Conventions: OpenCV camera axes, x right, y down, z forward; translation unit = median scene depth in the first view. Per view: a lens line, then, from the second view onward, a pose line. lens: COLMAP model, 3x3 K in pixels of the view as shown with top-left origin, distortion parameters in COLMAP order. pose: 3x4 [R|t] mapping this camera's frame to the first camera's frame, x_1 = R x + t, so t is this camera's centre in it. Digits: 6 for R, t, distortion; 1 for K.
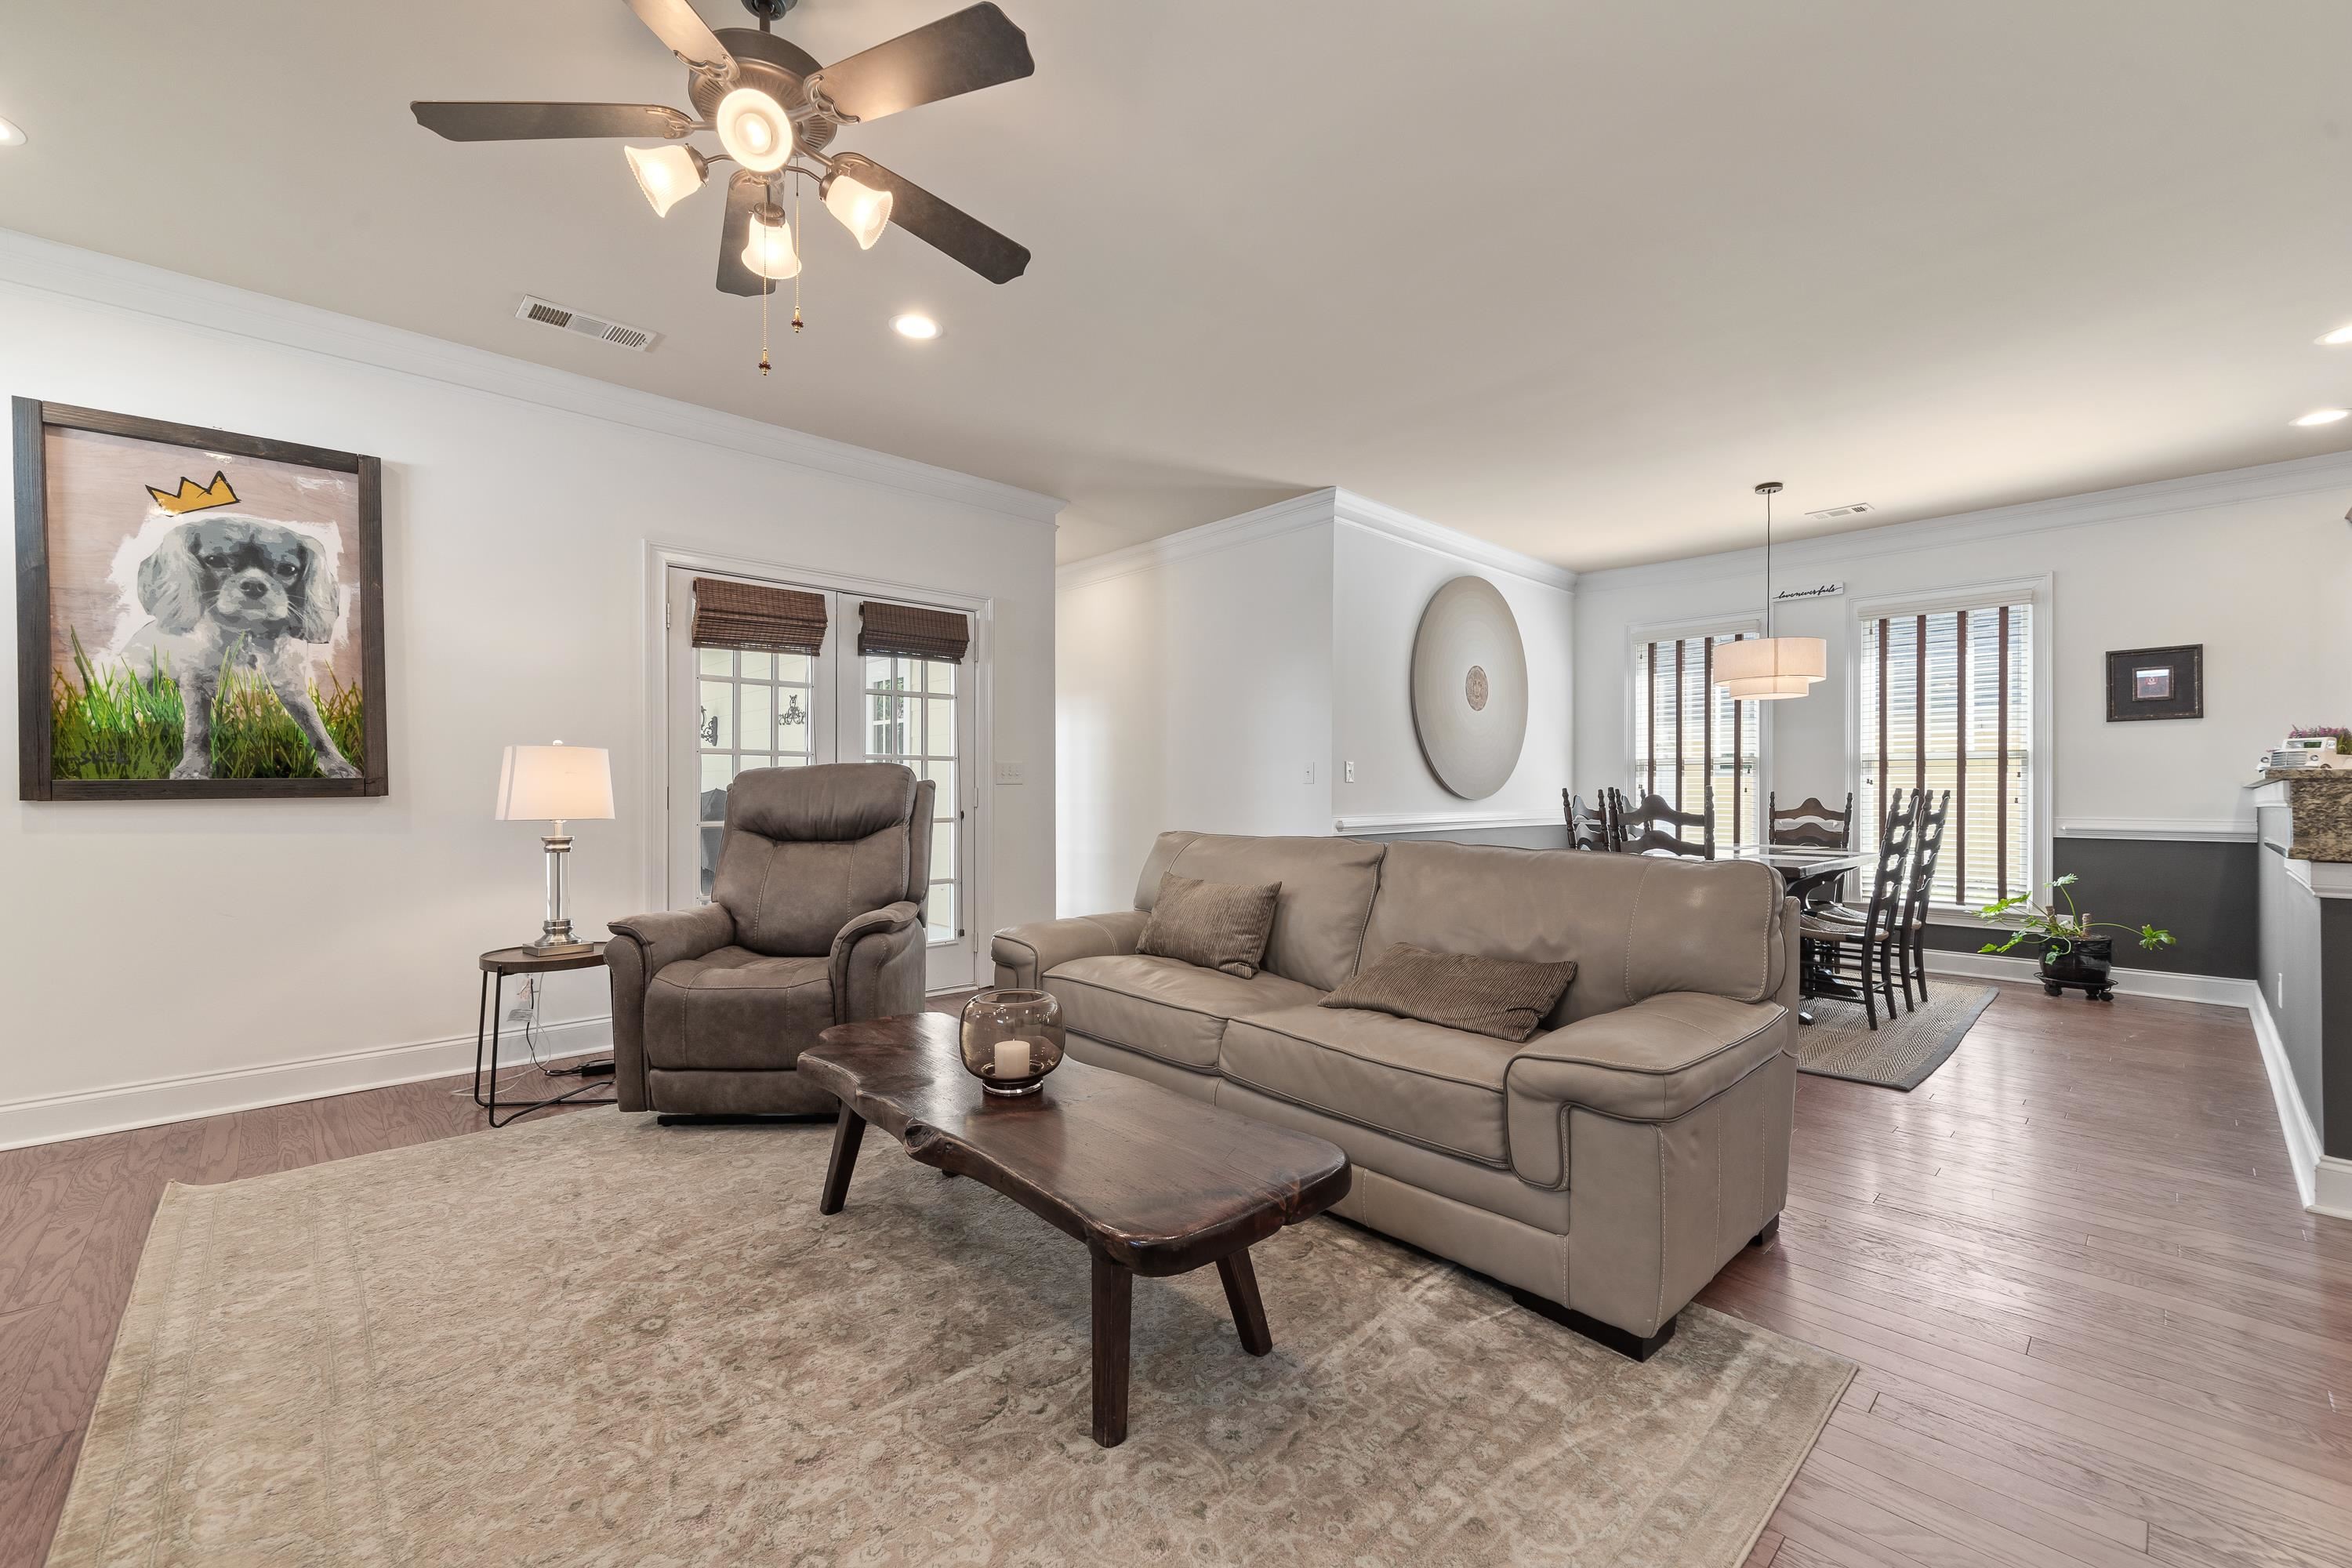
lens RADIAL K [[950.5, 0, 1164.5], [0, 950.5, 790.0], [0, 0, 1]] dist [-0.001235, -0.000225]
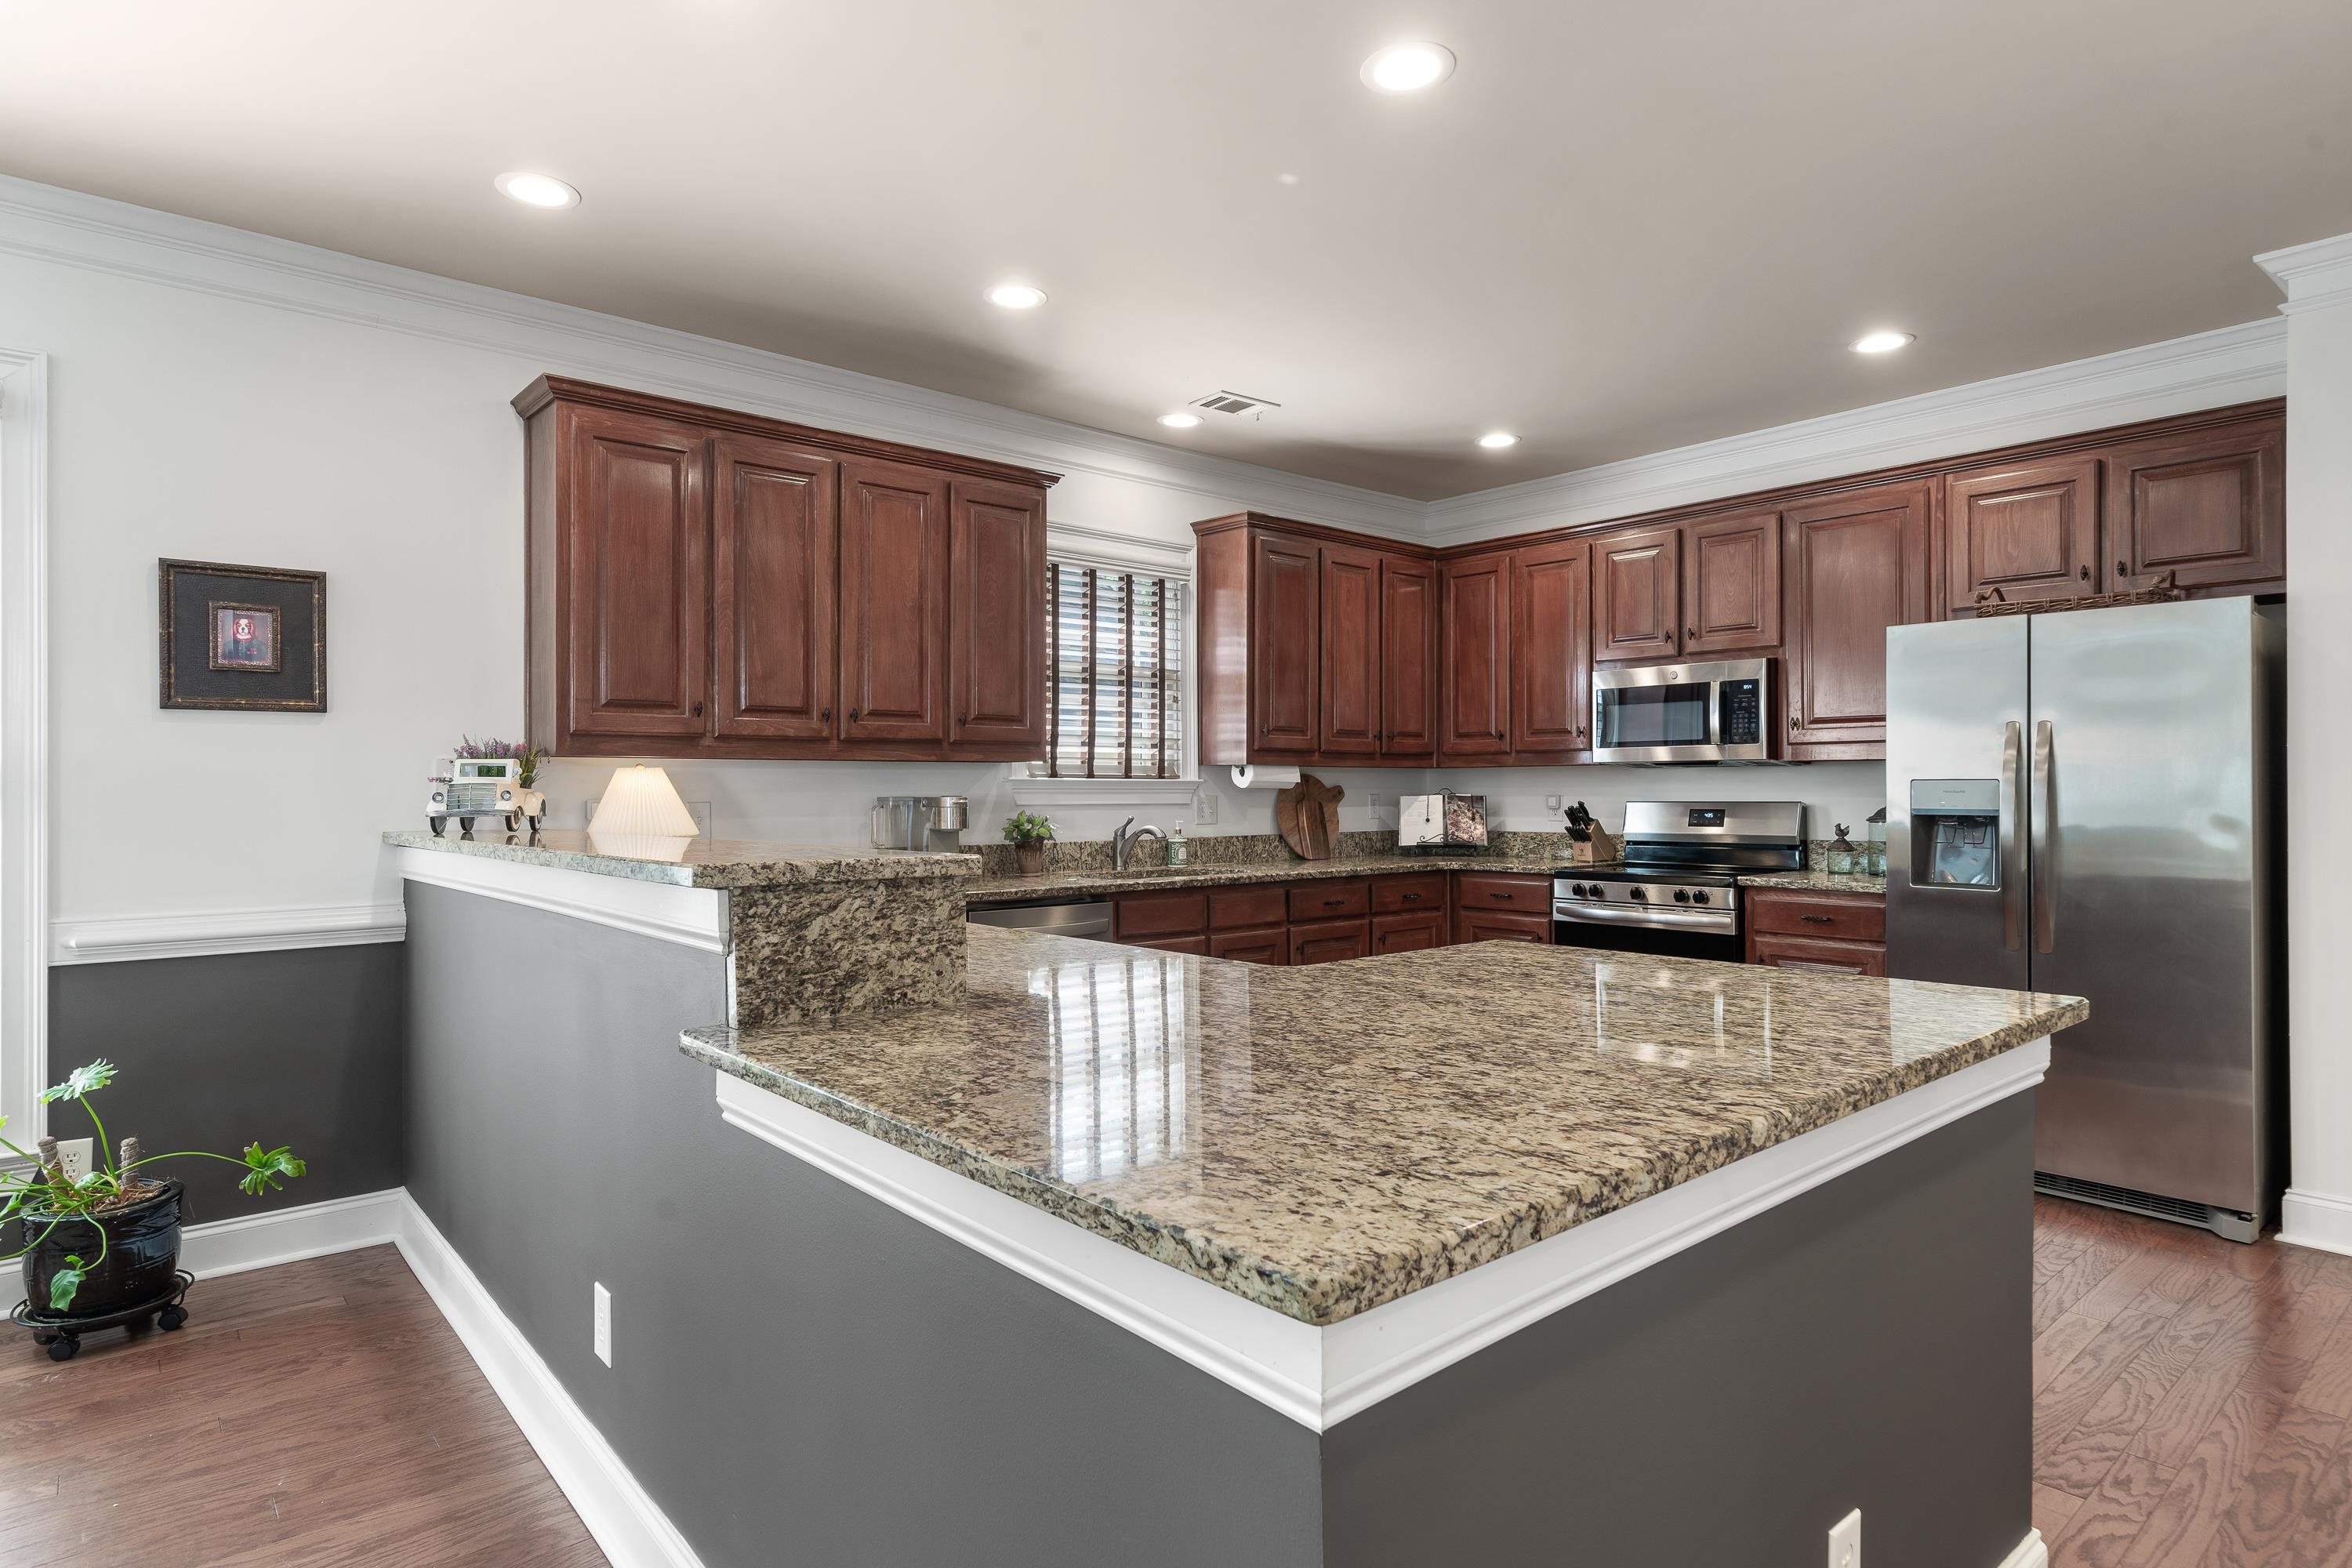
lens RADIAL K [[1259.6, 0, 1165.4], [0, 1259.6, 782.0], [0, 0, 1]] dist [-0.000960, 0.000188]
pose [[0.045232, 0.002222, 0.998974, 0.509546], [0.002408, 0.999994, -0.002333, -0.042791], [-0.998974, 0.002511, 0.045226, 0.614783]]
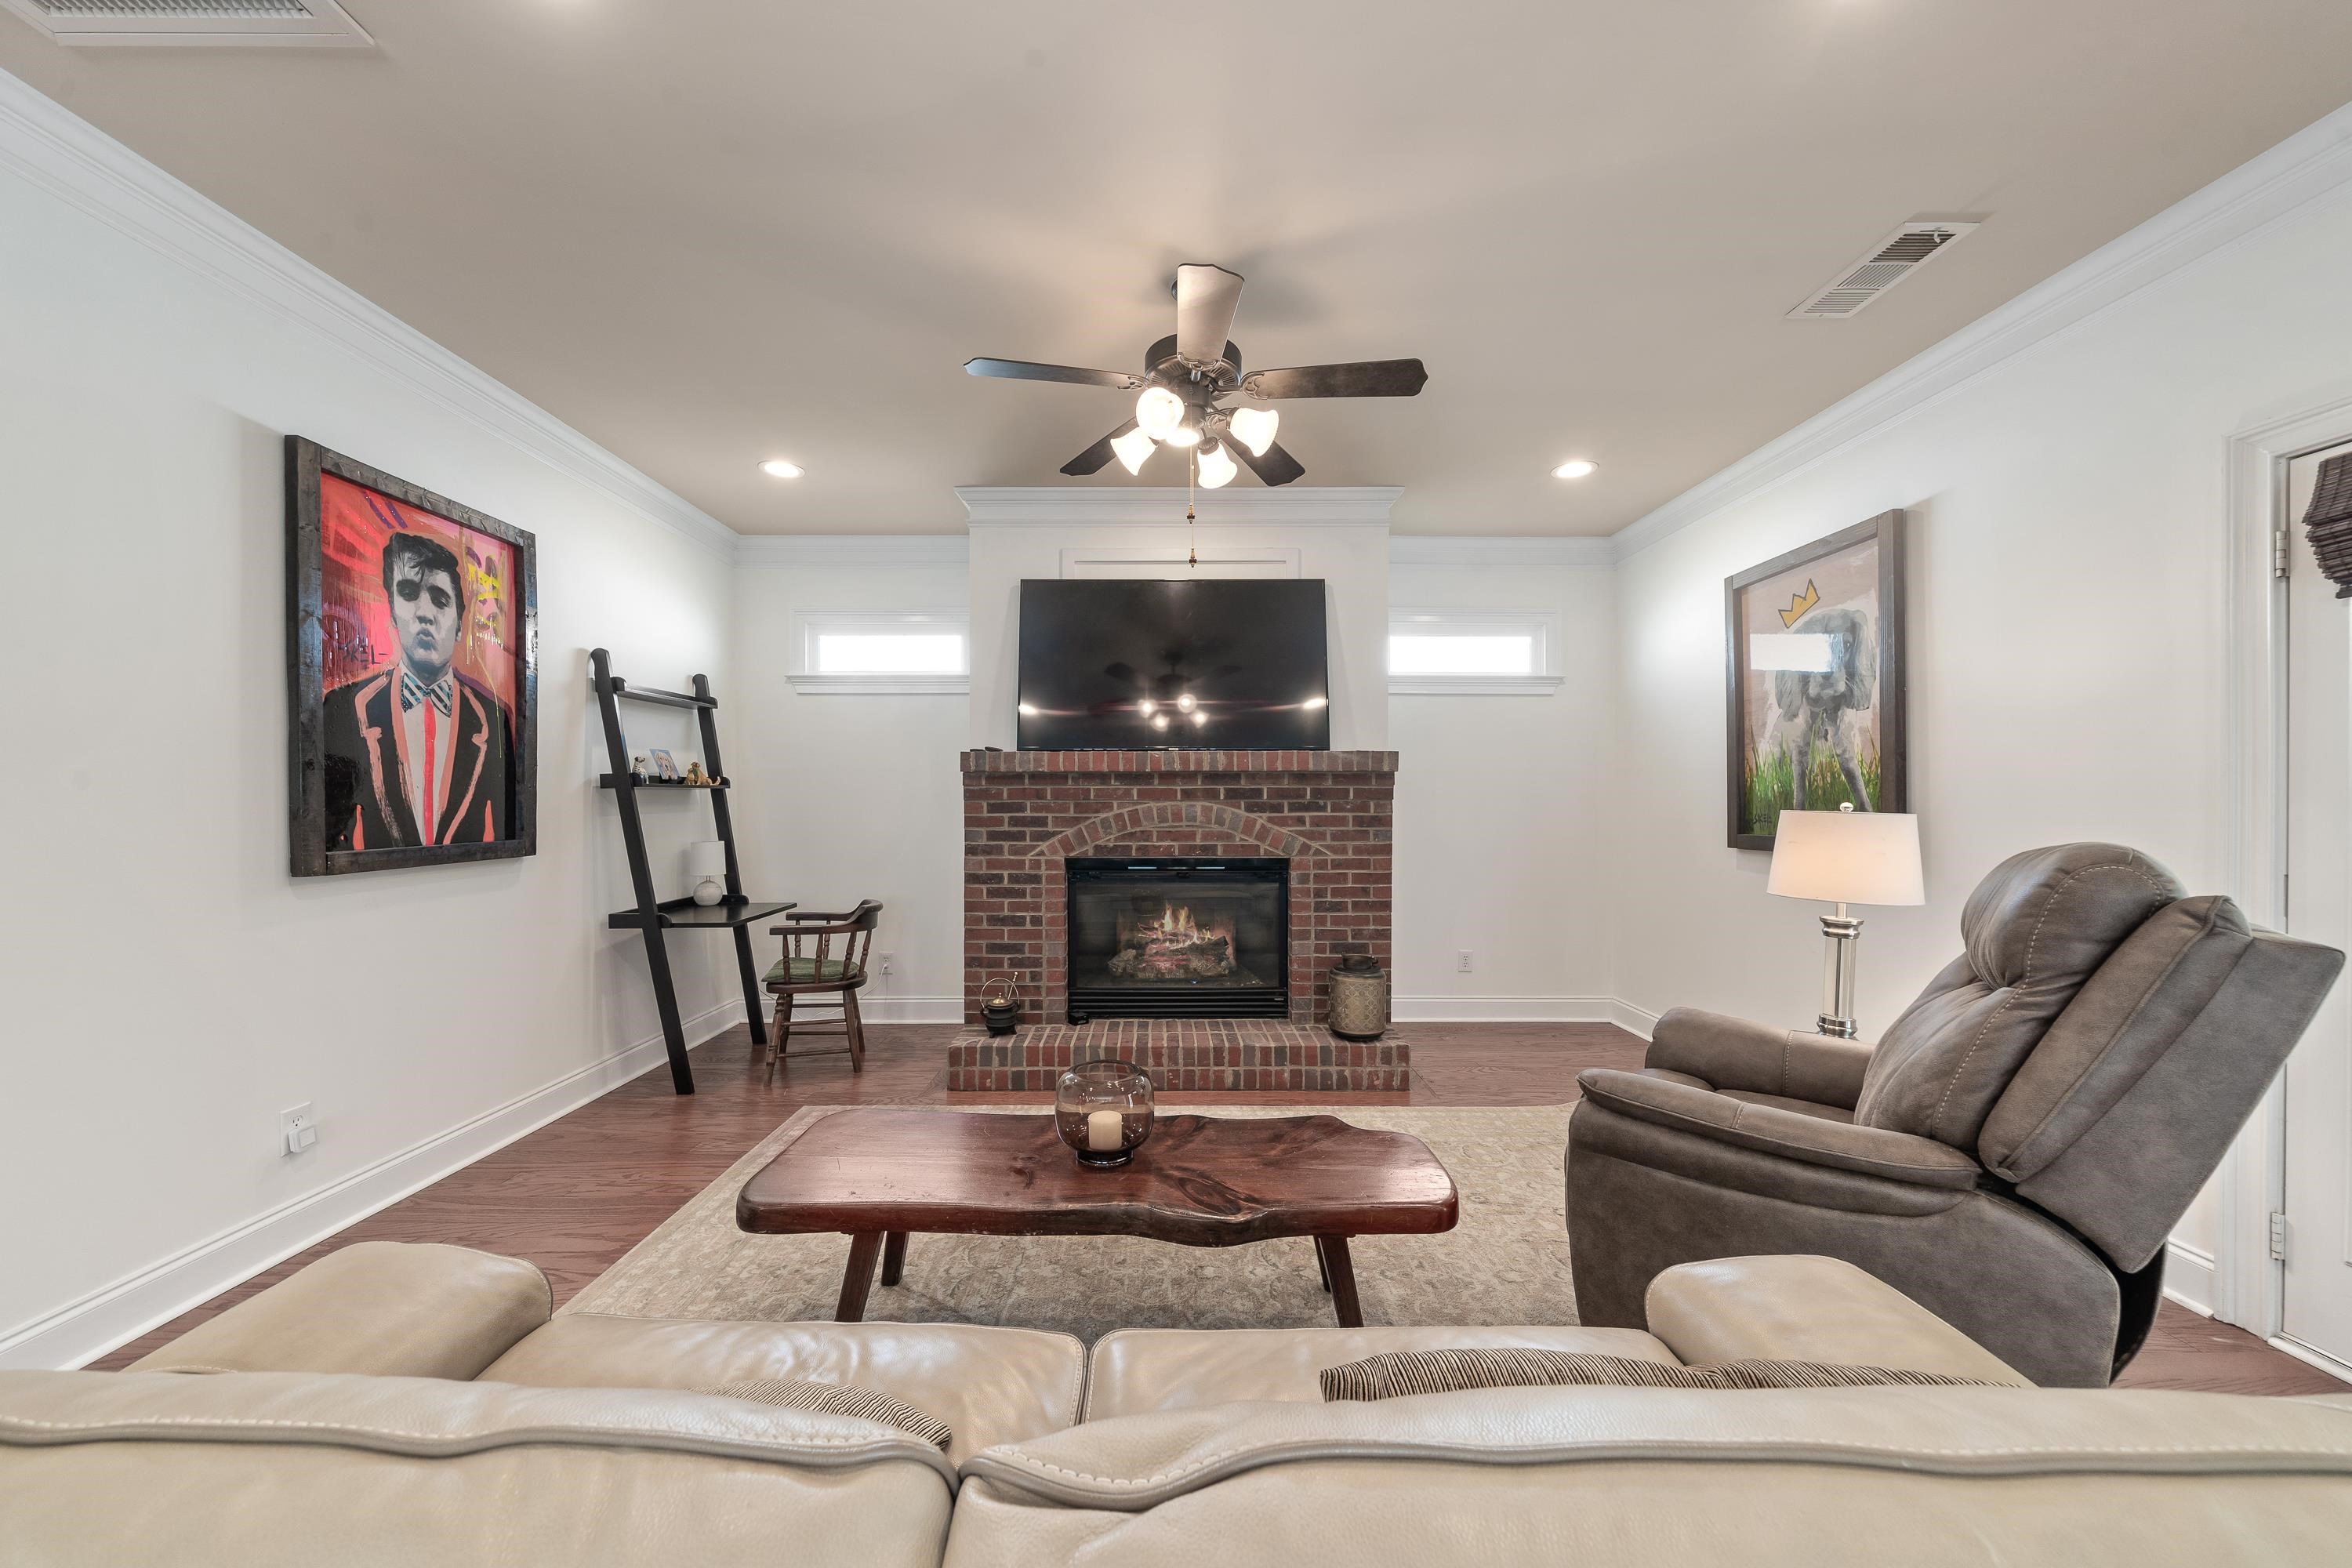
lens RADIAL K [[820.3, 0, 1163.8], [0, 820.3, 805.8], [0, 0, 1]] dist [-0.002978, -0.000096]
pose [[-0.677974, 0.003687, -0.735076, 0.244242], [-0.004442, 0.999949, 0.009112, -0.043984], [0.735072, 0.009443, -0.677923, 0.861309]]
